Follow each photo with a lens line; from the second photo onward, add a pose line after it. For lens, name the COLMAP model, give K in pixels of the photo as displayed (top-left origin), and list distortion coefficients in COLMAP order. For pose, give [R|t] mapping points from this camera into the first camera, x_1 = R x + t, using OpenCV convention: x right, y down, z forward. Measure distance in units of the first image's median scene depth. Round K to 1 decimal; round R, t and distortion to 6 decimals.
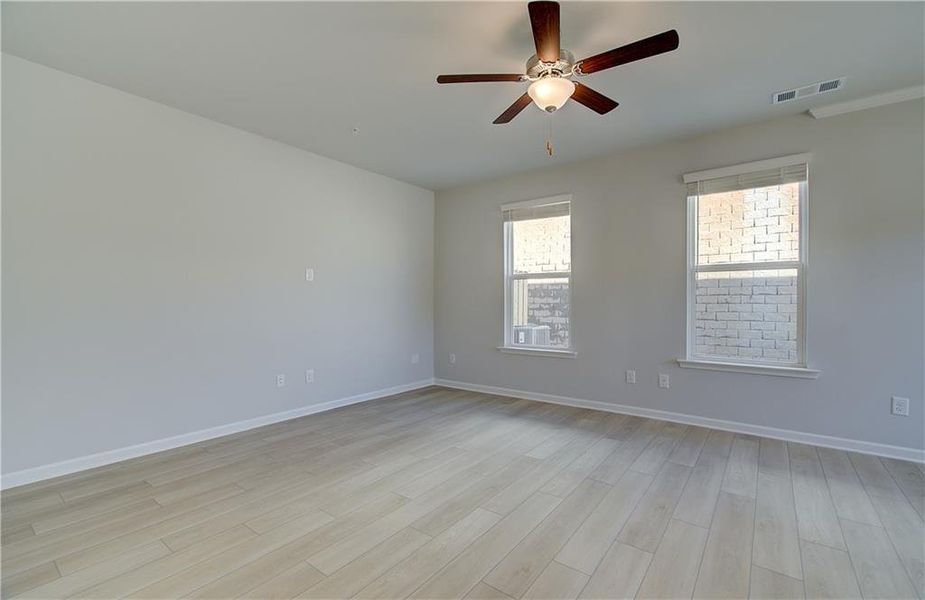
lens RADIAL K [[403.1, 0, 467.0], [0, 403.1, 298.9], [0, 0, 1]] dist [-0.002889, 0.000690]
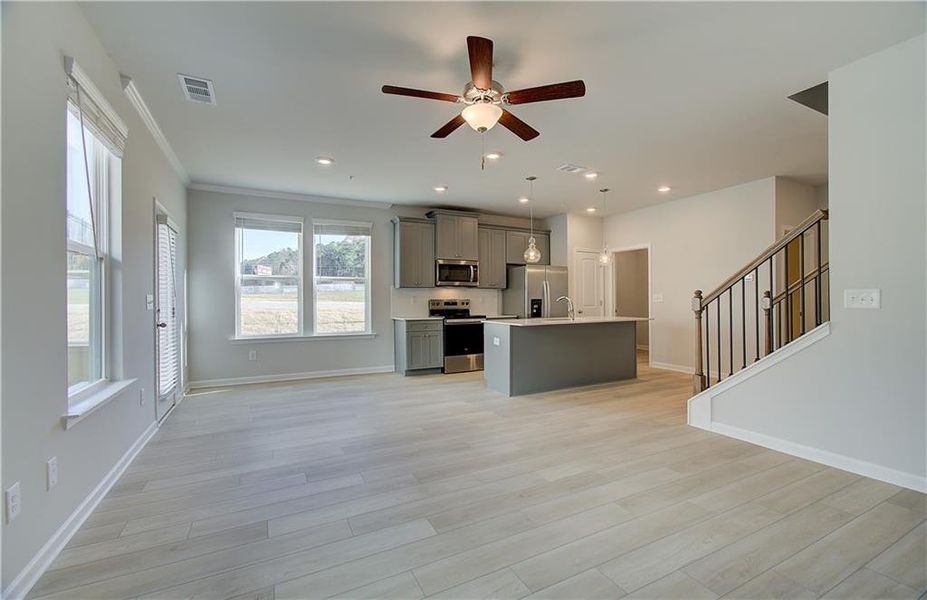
lens RADIAL K [[412.4, 0, 463.5], [0, 412.4, 300.0], [0, 0, 1]] dist [-0.003527, 0.000261]
pose [[-0.903247, 0.010976, 0.428982, -0.142232], [0.004746, 0.999867, -0.015590, 0.015991], [-0.429096, -0.012046, -0.903179, 1.208236]]
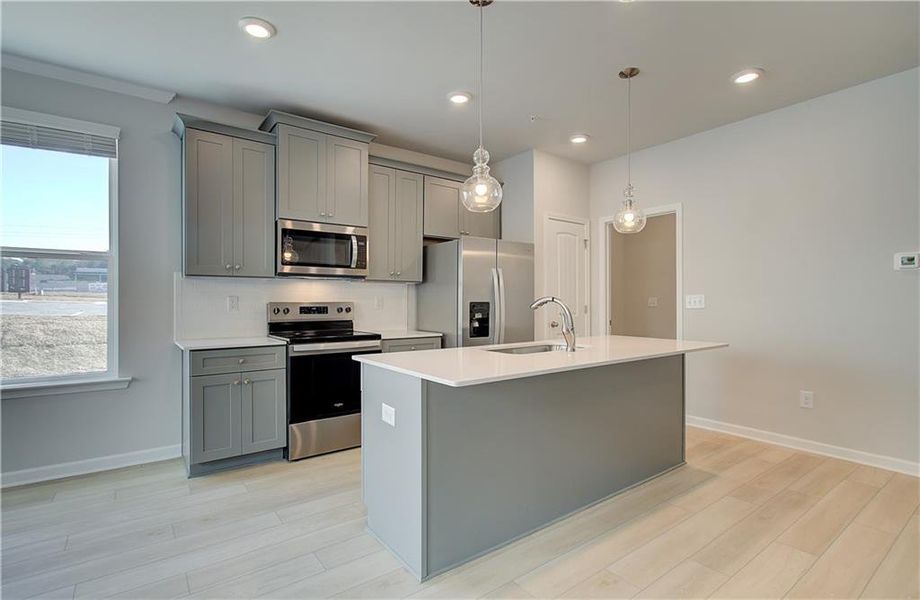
lens RADIAL K [[444.4, 0, 450.9], [0, 444.4, 301.7], [0, 0, 1]] dist [-0.008015, 0.000512]
pose [[-0.955258, 0.004765, 0.295736, 0.089524], [0.001178, 0.999924, -0.012307, -0.002308], [-0.295773, -0.011408, -0.955190, 0.486202]]
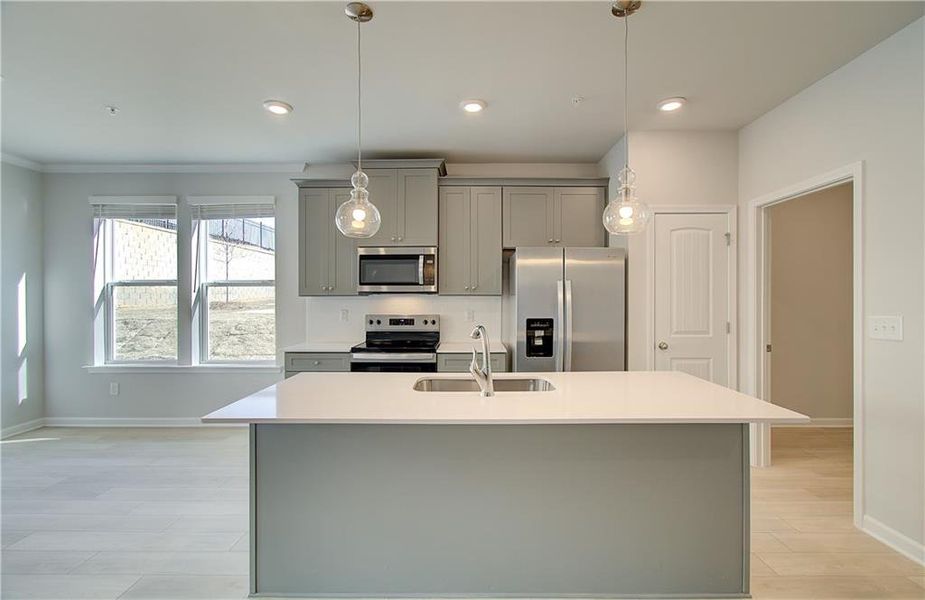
lens RADIAL K [[403.1, 0, 467.0], [0, 403.1, 298.9], [0, 0, 1]] dist [-0.002889, 0.000690]
pose [[-0.589727, 0.004462, 0.807591, -0.246276], [-0.005330, 0.999941, -0.009417, -0.044199], [-0.807585, -0.009859, -0.589668, 0.123642]]
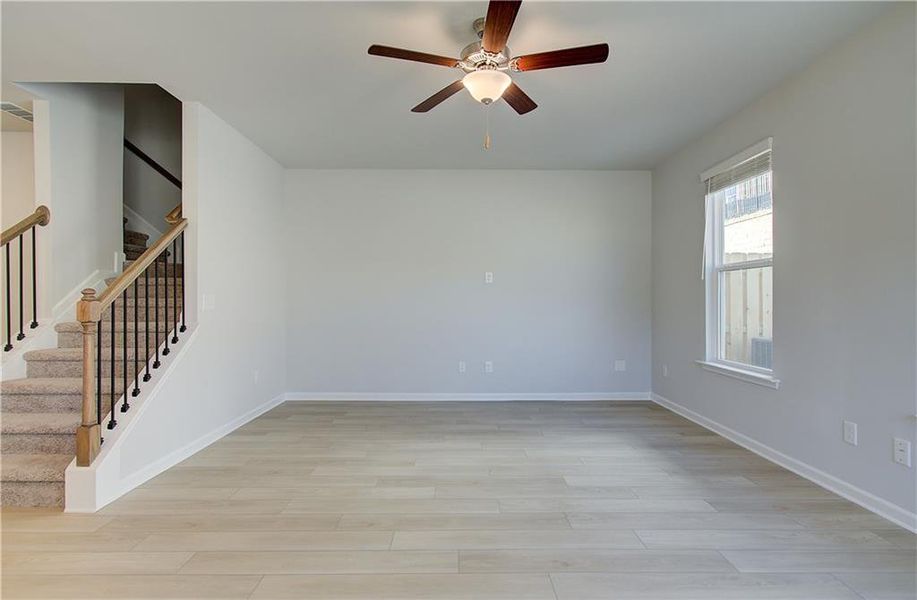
lens RADIAL K [[443.0, 0, 449.4], [0, 443.0, 301.7], [0, 0, 1]] dist [-0.008015, 0.000512]
pose [[0.604627, 0.003725, -0.796500, 0.578586], [0.005461, 0.999946, 0.008822, -0.003457], [0.796490, -0.009684, 0.604574, 0.168339]]
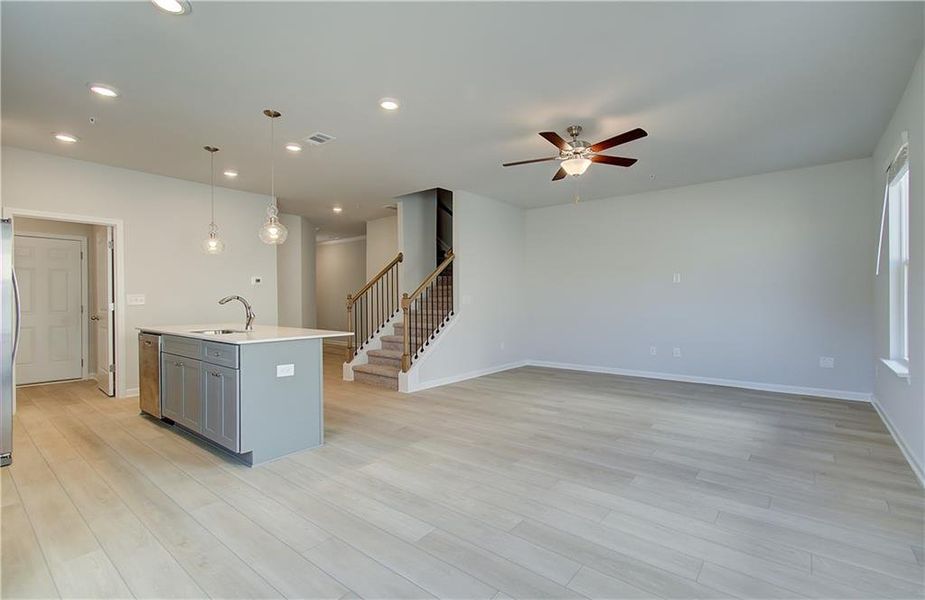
lens RADIAL K [[411.5, 0, 462.5], [0, 411.5, 300.0], [0, 0, 1]] dist [-0.003527, 0.000261]
pose [[-0.027466, 0.005845, -0.999606, 1.057217], [0.017686, 0.999829, 0.005360, -0.002608], [0.999466, -0.017532, -0.027565, 0.349652]]
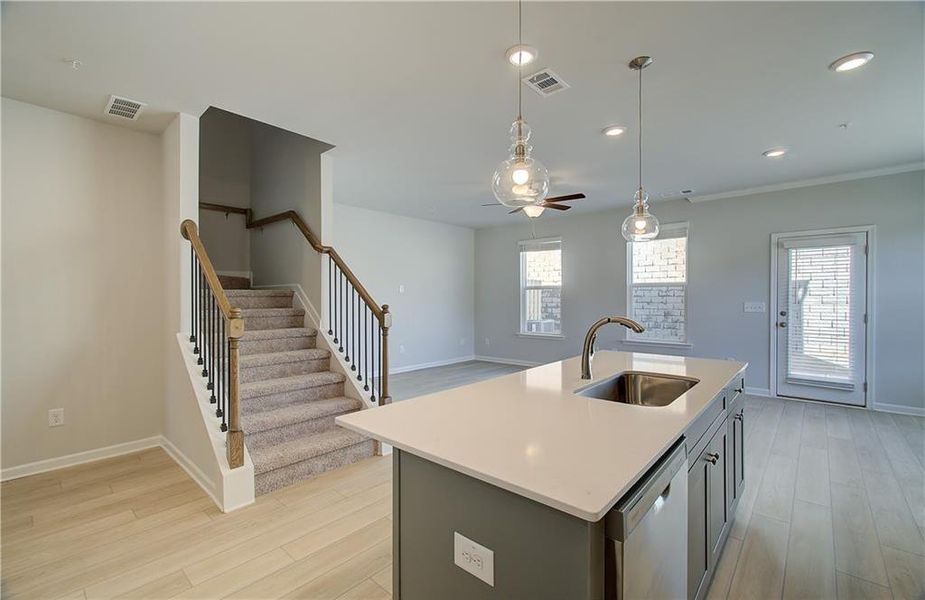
lens RADIAL K [[403.1, 0, 467.0], [0, 403.1, 298.9], [0, 0, 1]] dist [-0.002889, 0.000690]
pose [[0.996833, -0.004340, -0.079402, 0.014087], [0.005280, 0.999918, 0.011641, -0.039428], [0.079345, -0.012023, 0.996775, -0.690965]]
